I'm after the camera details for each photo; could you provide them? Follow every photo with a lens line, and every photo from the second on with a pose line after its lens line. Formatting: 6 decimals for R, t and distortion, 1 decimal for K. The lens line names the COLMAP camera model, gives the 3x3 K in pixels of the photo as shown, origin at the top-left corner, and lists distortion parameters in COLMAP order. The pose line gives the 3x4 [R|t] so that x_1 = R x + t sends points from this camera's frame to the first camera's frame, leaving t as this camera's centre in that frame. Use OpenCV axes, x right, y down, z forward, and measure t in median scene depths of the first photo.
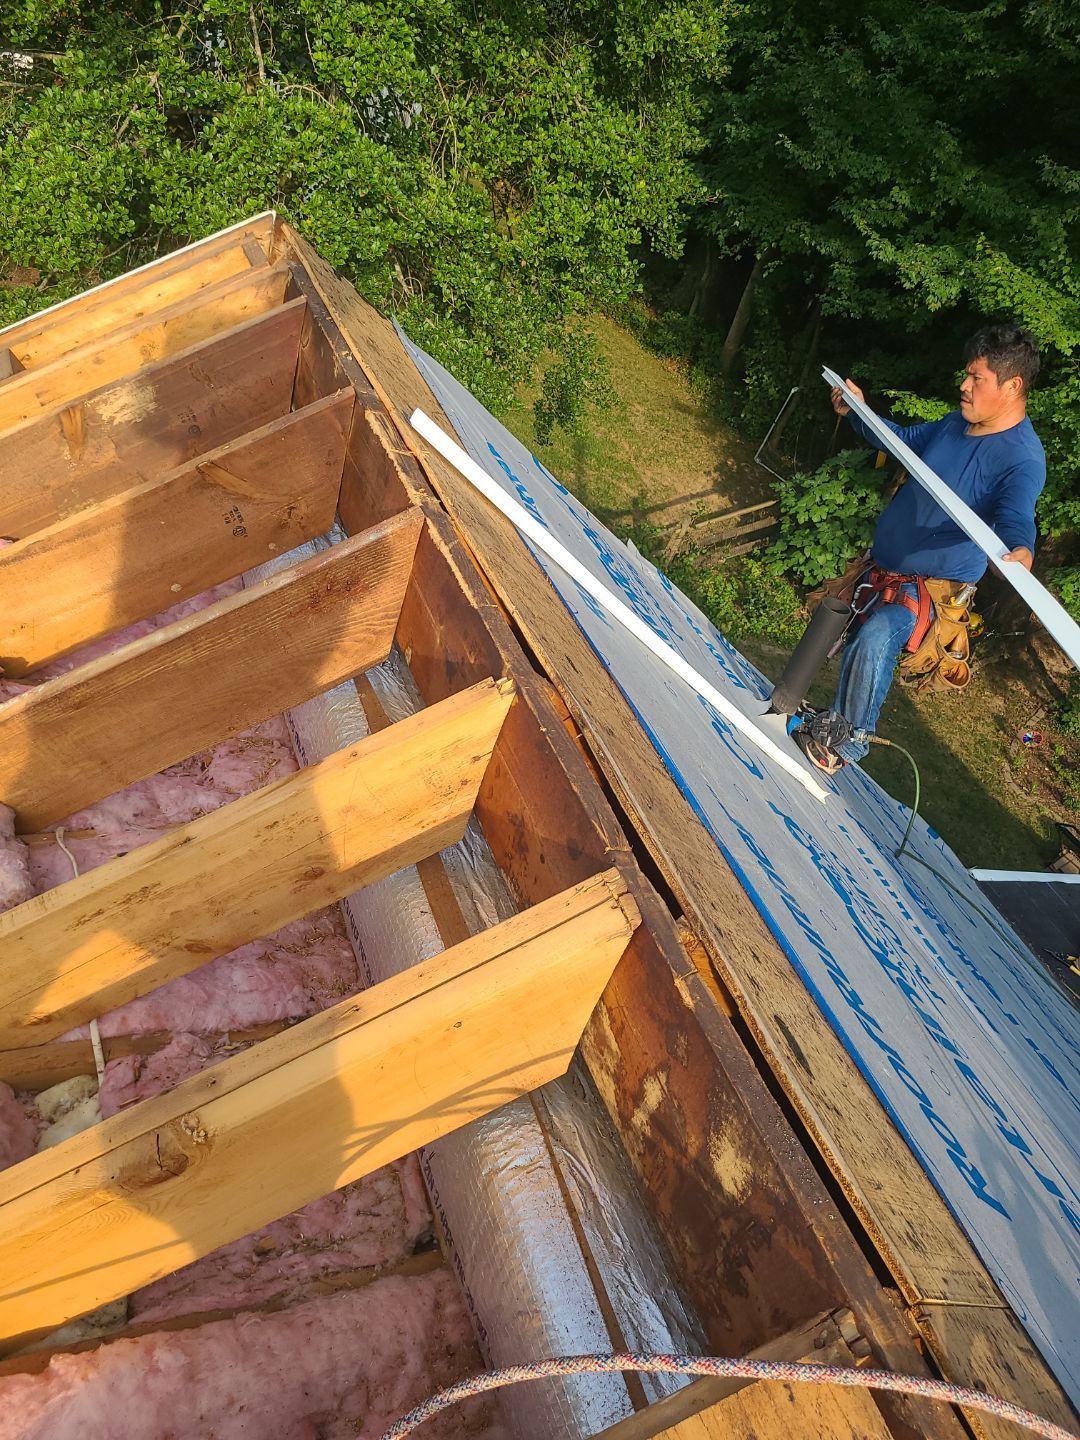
lens RADIAL K [[1042.9, 0, 542.8], [0, 1042.9, 764.8], [0, 0, 1]] dist [0.028210, -0.026045]
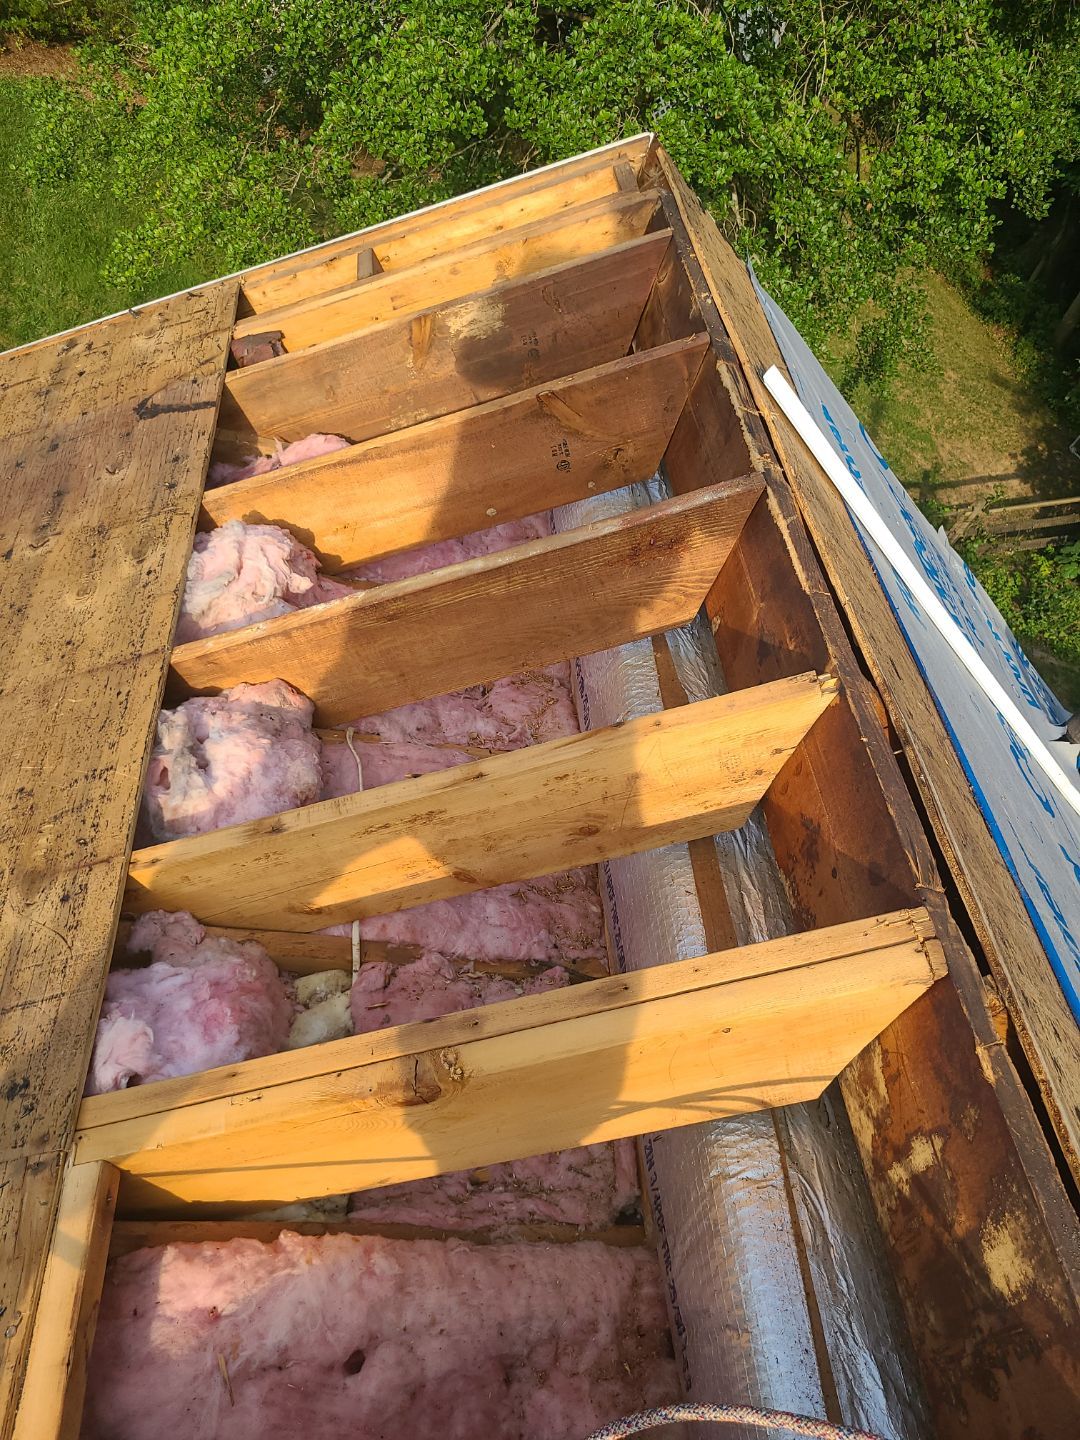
lens RADIAL K [[1028.8, 0, 547.5], [0, 1028.8, 759.2], [0, 0, 1]] dist [0.033206, -0.032246]
pose [[0.963722, 0.202694, -0.173651, -0.093410], [-0.191537, 0.978306, 0.078940, -0.029942], [0.185884, -0.042815, 0.981638, 0.030764]]
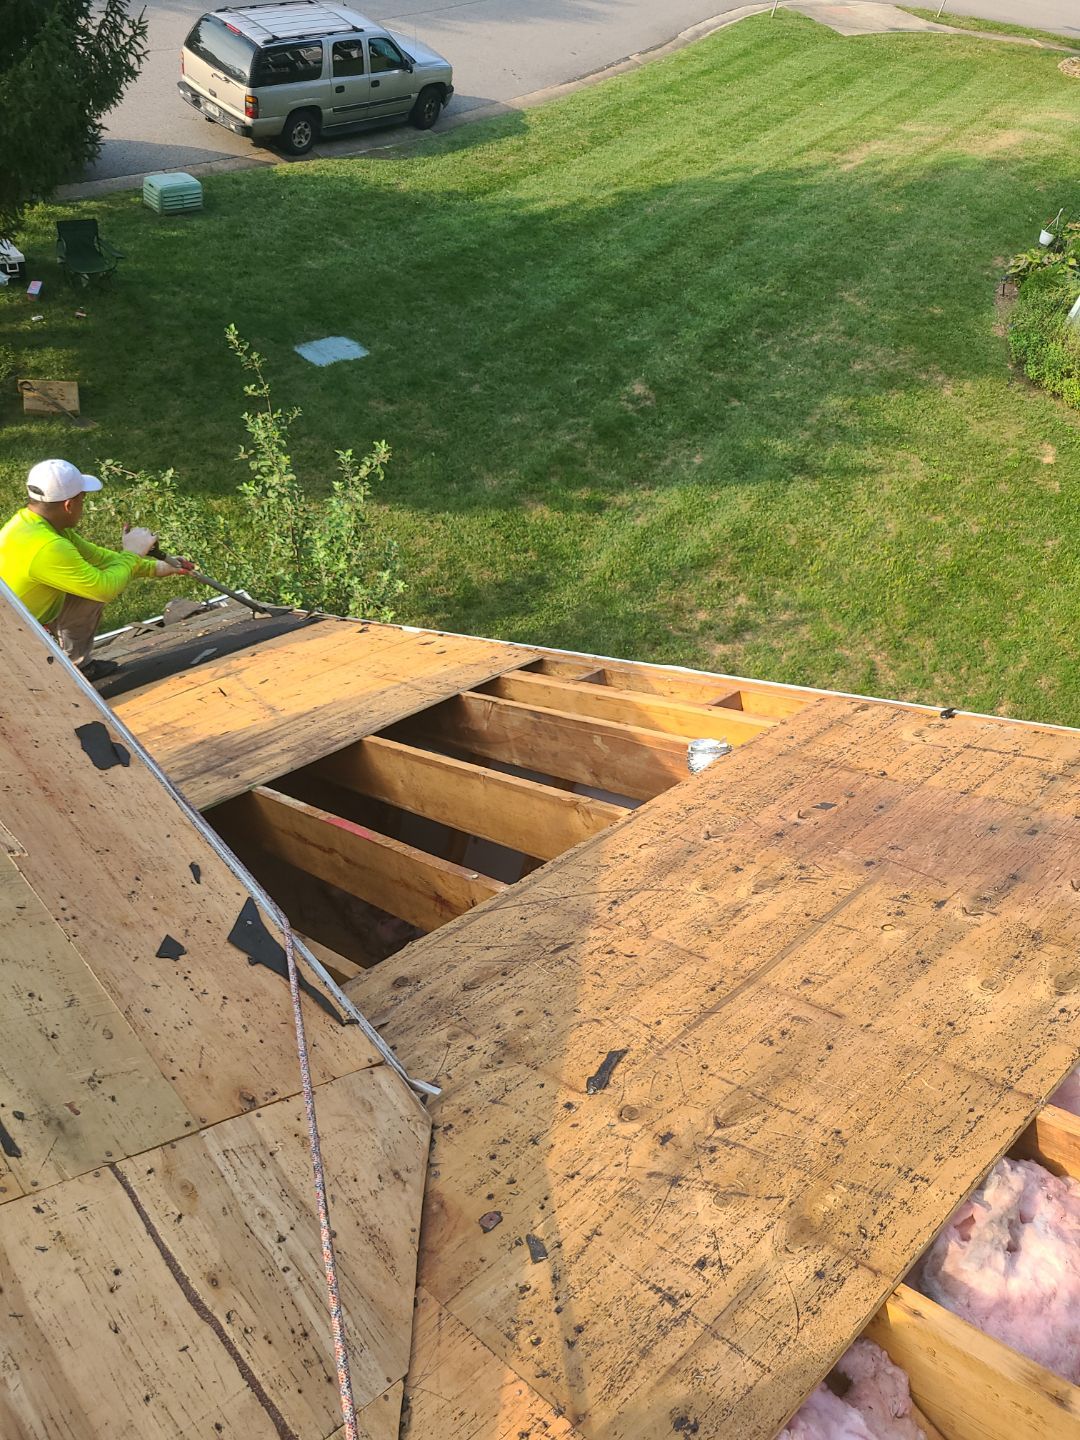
lens RADIAL K [[1023.9, 0, 543.9], [0, 1023.9, 684.0], [0, 0, 1]] dist [0.036391, -0.026413]
pose [[0.396697, 0.518423, -0.757541, -0.310431], [-0.670867, 0.727018, 0.146226, -0.094425], [0.626553, 0.450202, 0.636199, -0.098003]]
